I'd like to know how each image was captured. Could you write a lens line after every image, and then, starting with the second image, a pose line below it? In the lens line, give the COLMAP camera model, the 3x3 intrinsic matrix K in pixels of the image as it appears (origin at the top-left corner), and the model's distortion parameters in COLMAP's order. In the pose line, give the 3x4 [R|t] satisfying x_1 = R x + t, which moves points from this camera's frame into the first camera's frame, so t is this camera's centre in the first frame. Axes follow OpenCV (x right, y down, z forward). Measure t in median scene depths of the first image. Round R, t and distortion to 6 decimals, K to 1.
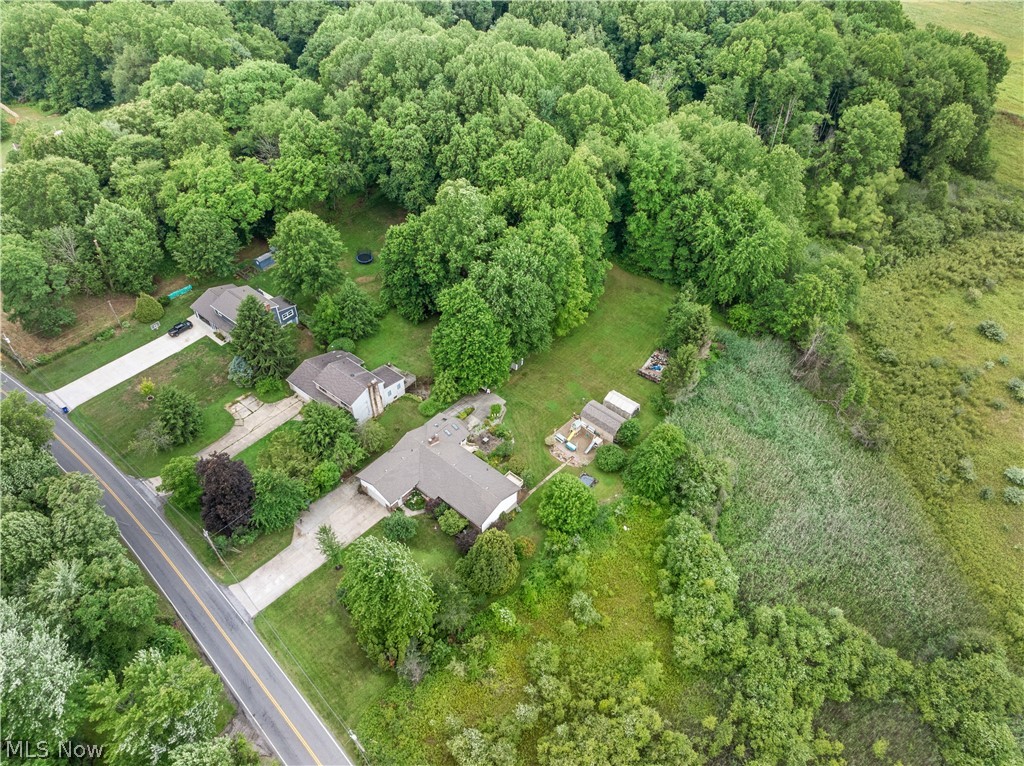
lens RADIAL K [[716.1, 0, 512.0], [0, 716.1, 383.0], [0, 0, 1]] dist [-0.044592, 0.004045]
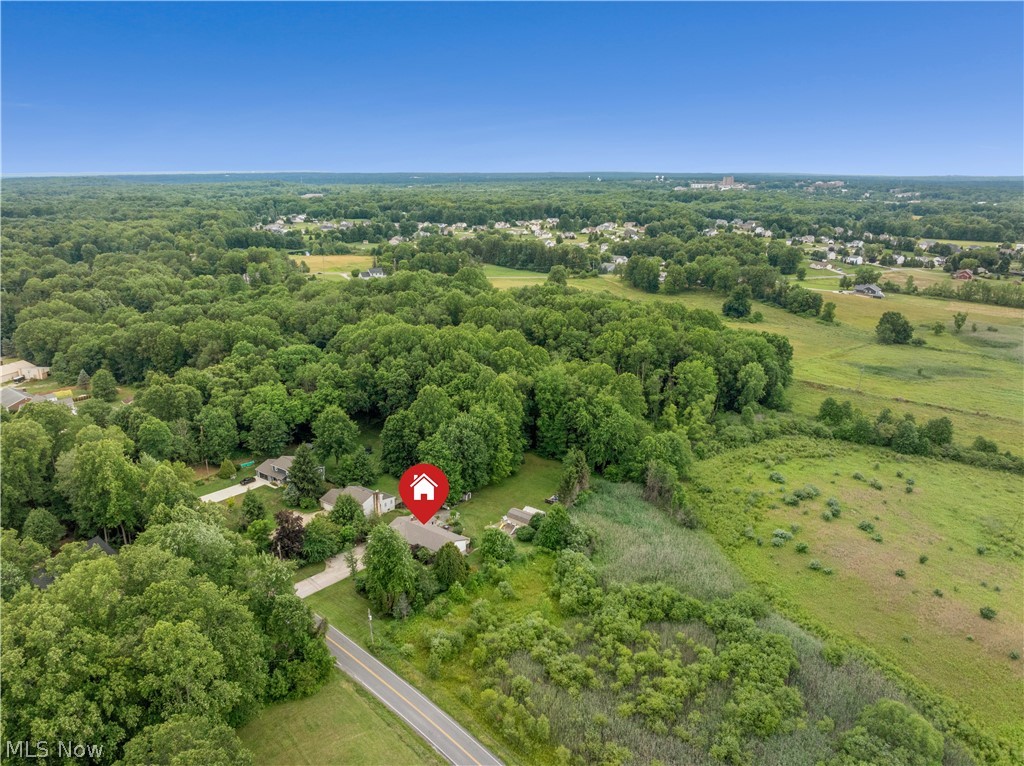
lens RADIAL K [[716.1, 0, 512.0], [0, 716.1, 383.0], [0, 0, 1]] dist [-0.044592, 0.004045]
pose [[0.998296, -0.019769, 0.054907, 0.023003], [0.042986, 0.885440, -0.462762, 0.451205], [-0.039468, 0.464333, 0.884781, -0.464828]]
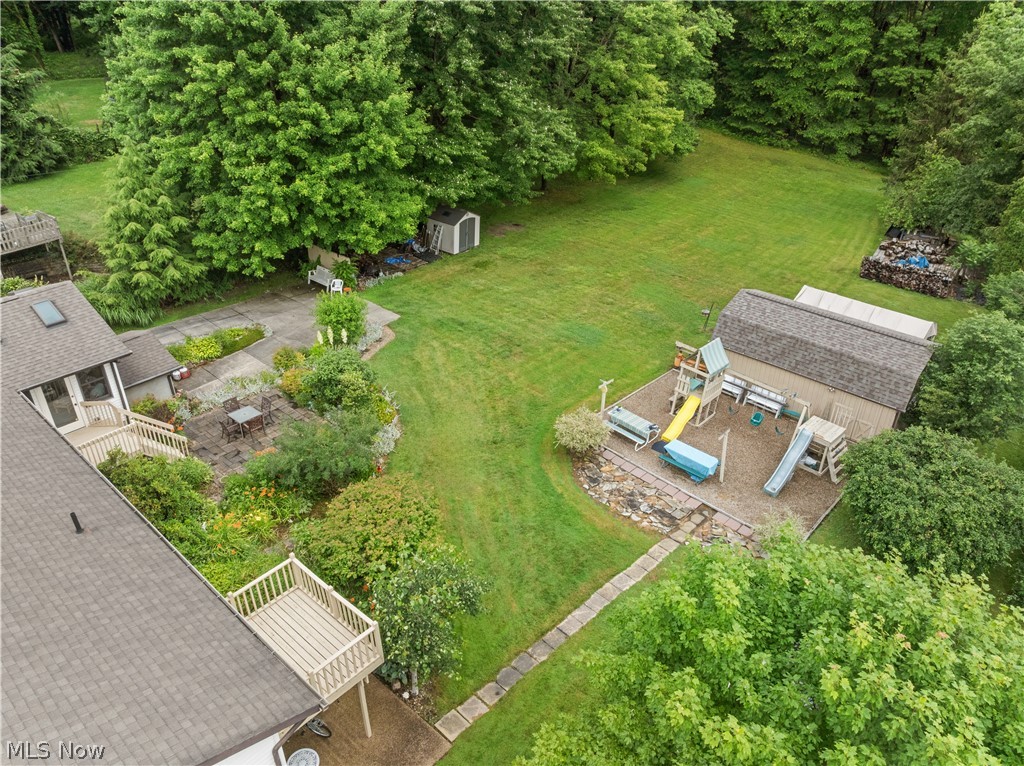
lens RADIAL K [[716.1, 0, 512.0], [0, 716.1, 383.0], [0, 0, 1]] dist [-0.044592, 0.004045]
pose [[0.999928, -0.000266, -0.012034, 0.031135], [-0.002597, 0.971445, -0.237250, 0.097568], [0.011754, 0.237264, 0.971374, 0.686905]]
